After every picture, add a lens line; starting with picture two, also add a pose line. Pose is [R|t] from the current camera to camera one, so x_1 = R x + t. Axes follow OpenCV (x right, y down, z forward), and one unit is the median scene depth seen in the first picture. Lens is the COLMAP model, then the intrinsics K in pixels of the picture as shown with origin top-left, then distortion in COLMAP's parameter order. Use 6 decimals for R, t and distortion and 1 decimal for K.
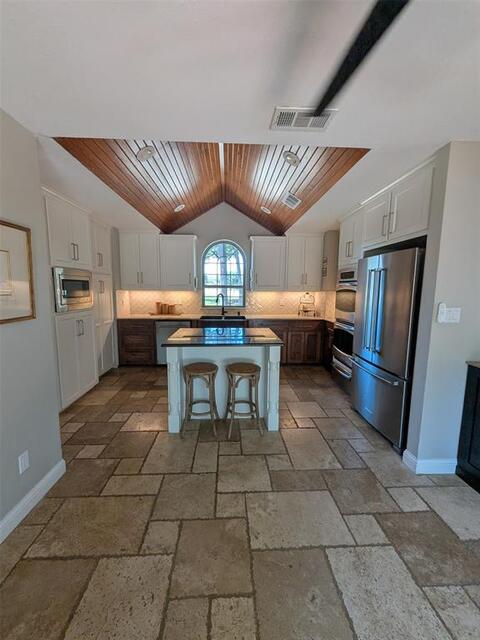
lens RADIAL K [[256.4, 0, 240.0], [0, 256.4, 320.0], [0, 0, 1]] dist [0.001484, 0.000141]
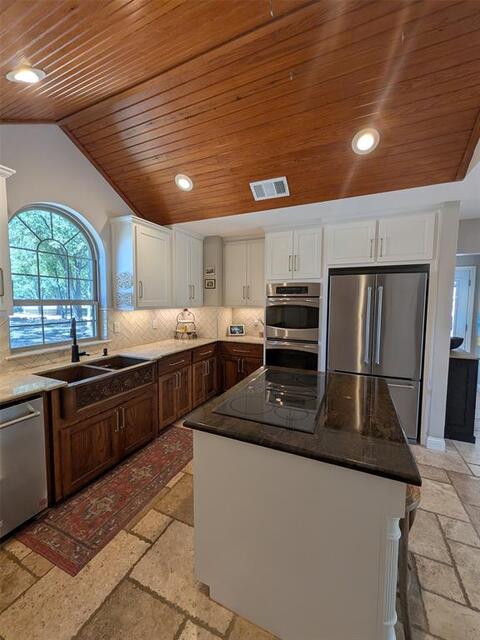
lens RADIAL K [[256.4, 0, 240.0], [0, 256.4, 320.0], [0, 0, 1]] dist [0.001484, 0.000141]
pose [[0.462563, -0.071094, 0.883731, -0.373868], [0.109904, 0.993689, 0.022414, -0.080320], [-0.879748, 0.086757, 0.467458, 0.544055]]
